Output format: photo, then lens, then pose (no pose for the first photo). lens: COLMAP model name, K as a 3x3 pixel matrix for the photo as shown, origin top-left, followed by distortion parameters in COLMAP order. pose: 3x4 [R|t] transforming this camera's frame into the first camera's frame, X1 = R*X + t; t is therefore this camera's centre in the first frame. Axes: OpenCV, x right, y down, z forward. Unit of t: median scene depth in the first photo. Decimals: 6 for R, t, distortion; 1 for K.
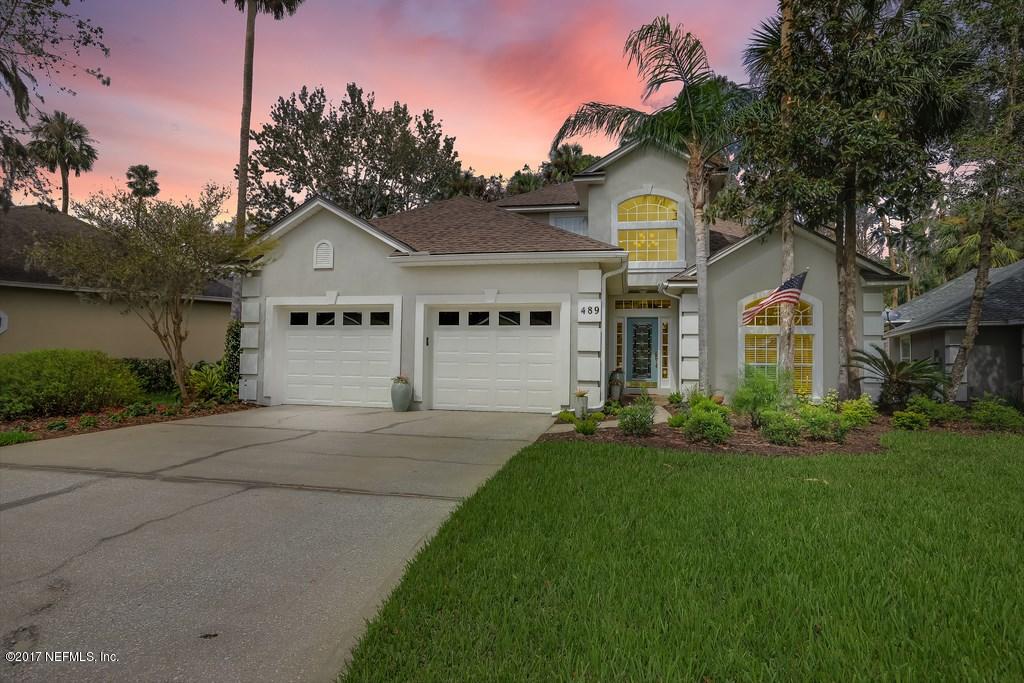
lens RADIAL K [[529.1, 0, 518.0], [0, 529.1, 340.1], [0, 0, 1]] dist [-0.045332, 0.030381]
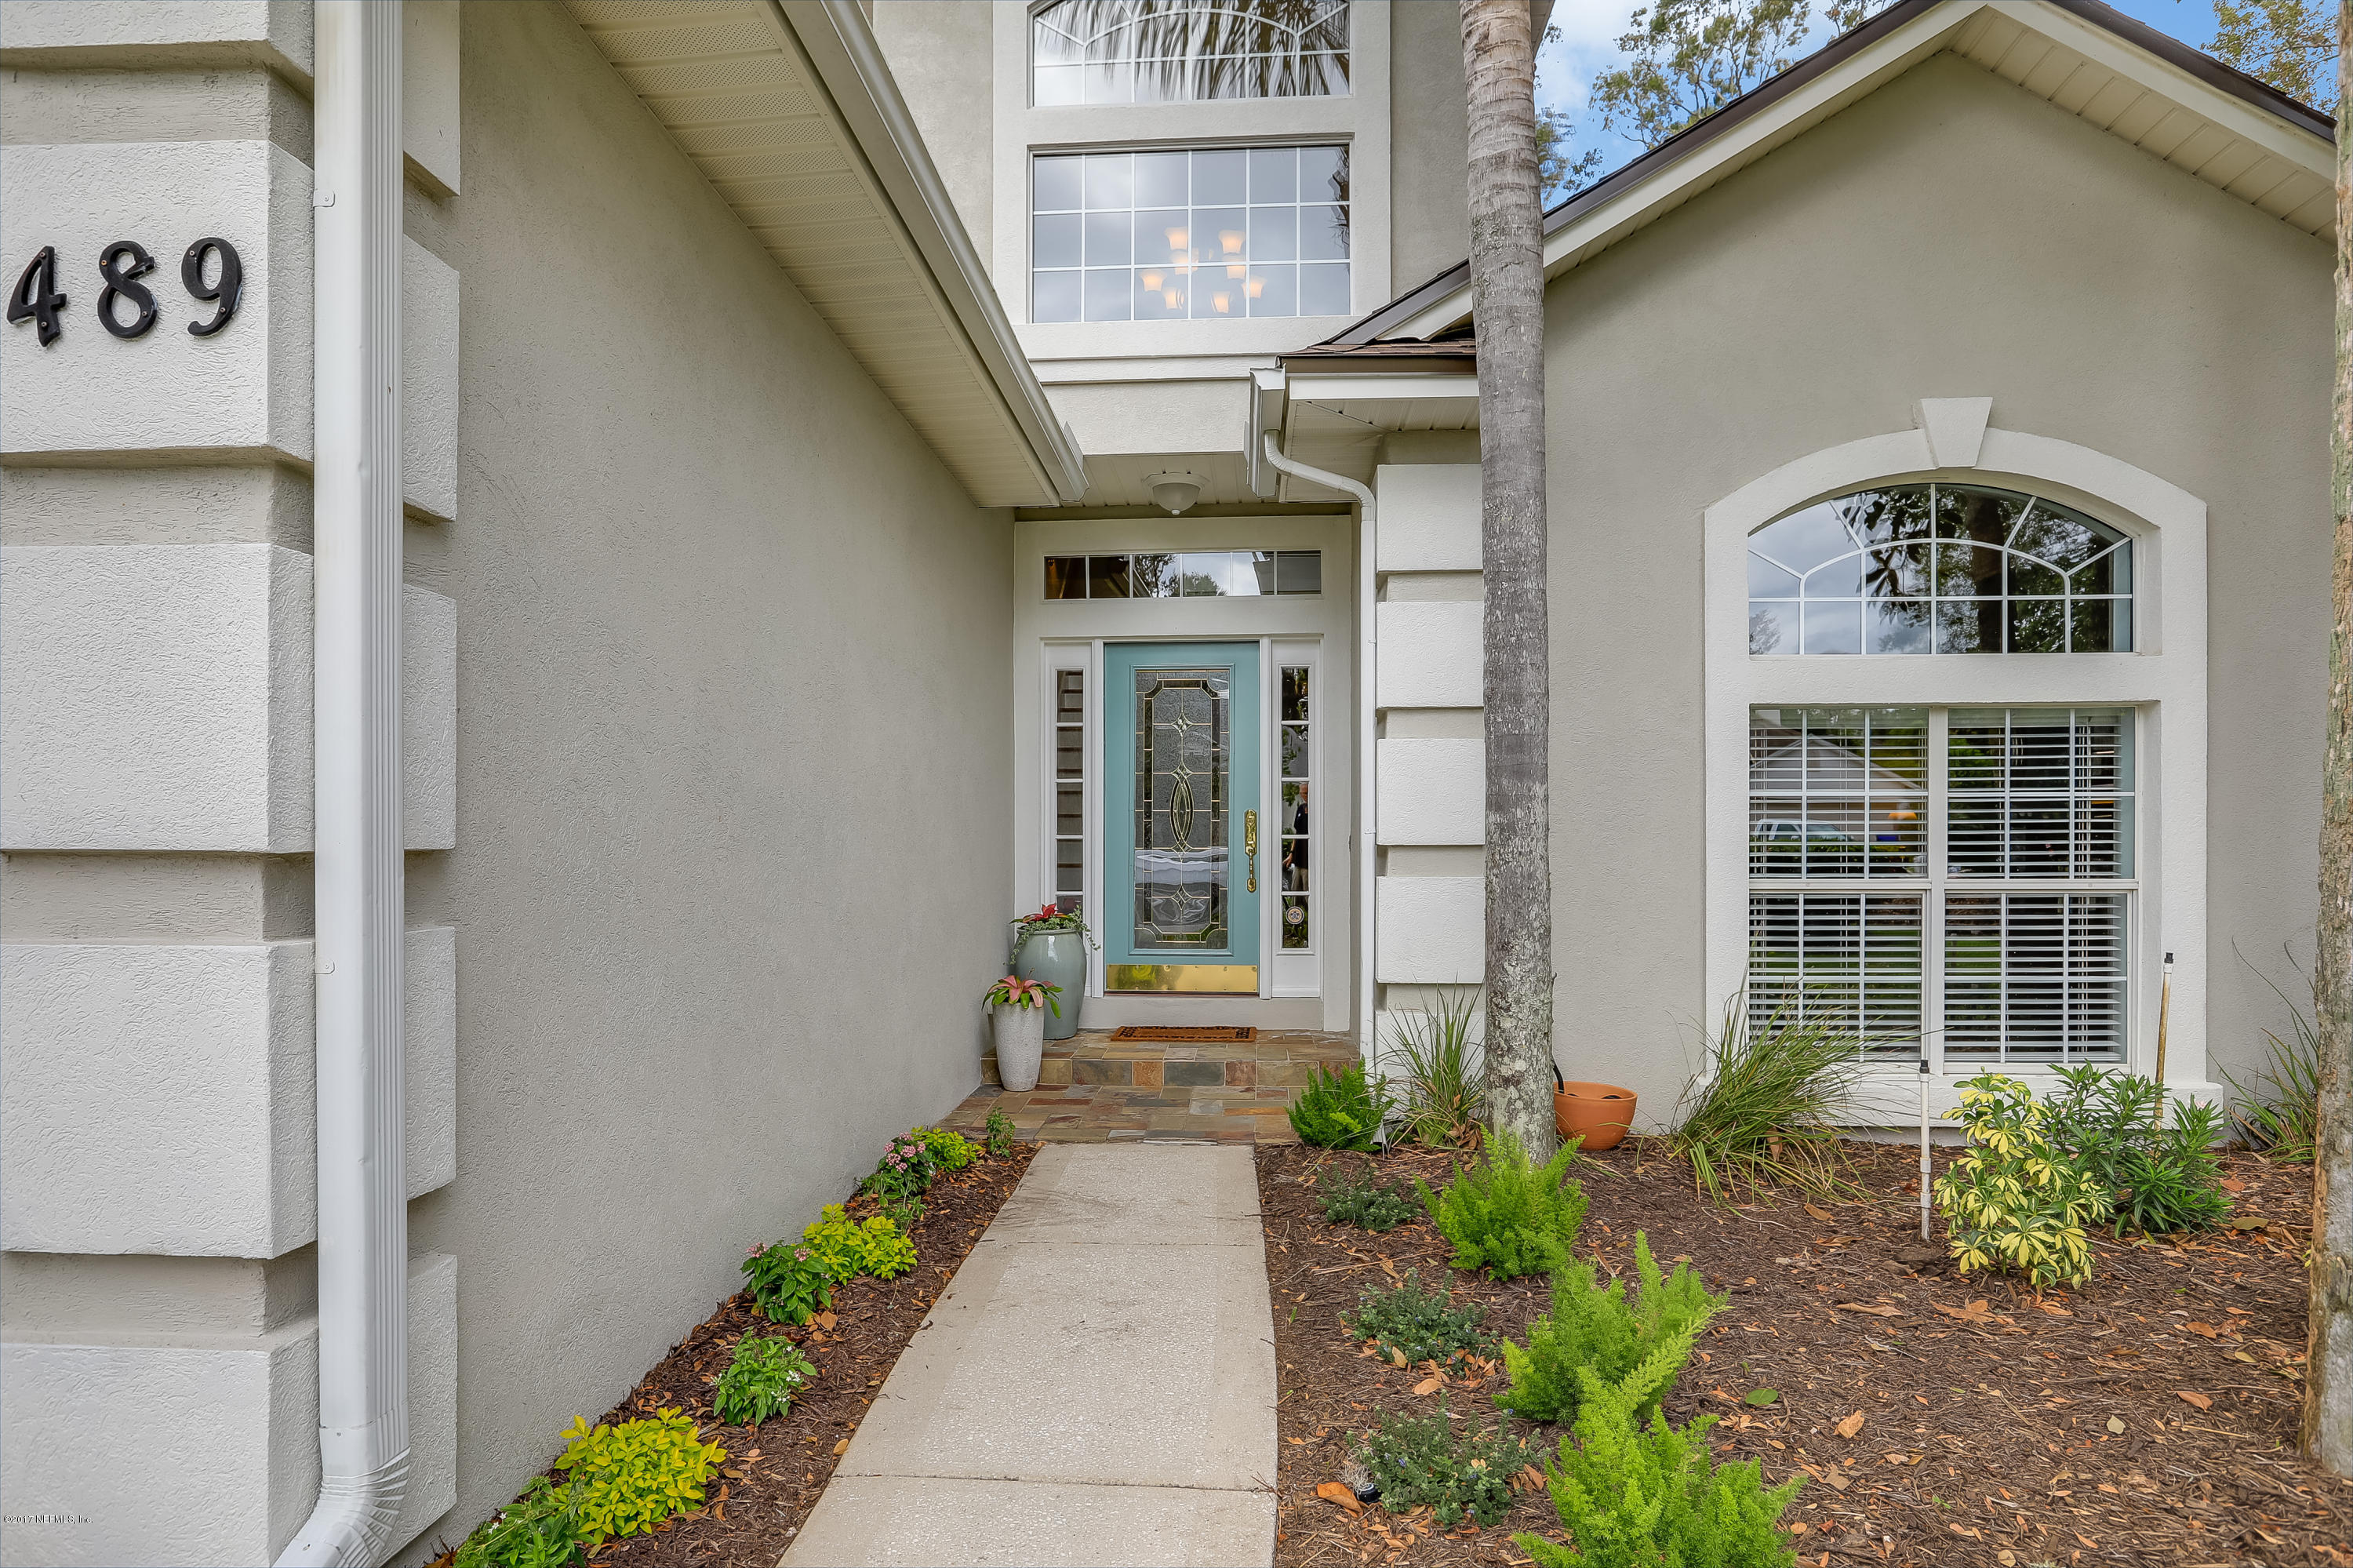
lens RADIAL K [[1218.2, 0, 1159.1], [0, 1218.2, 777.0], [0, 0, 1]] dist [-0.051760, 0.038678]
pose [[0.992891, -0.005620, 0.118895, 0.292860], [0.005534, 0.999984, 0.001058, 0.013072], [-0.118899, -0.000392, 0.992906, 0.930292]]
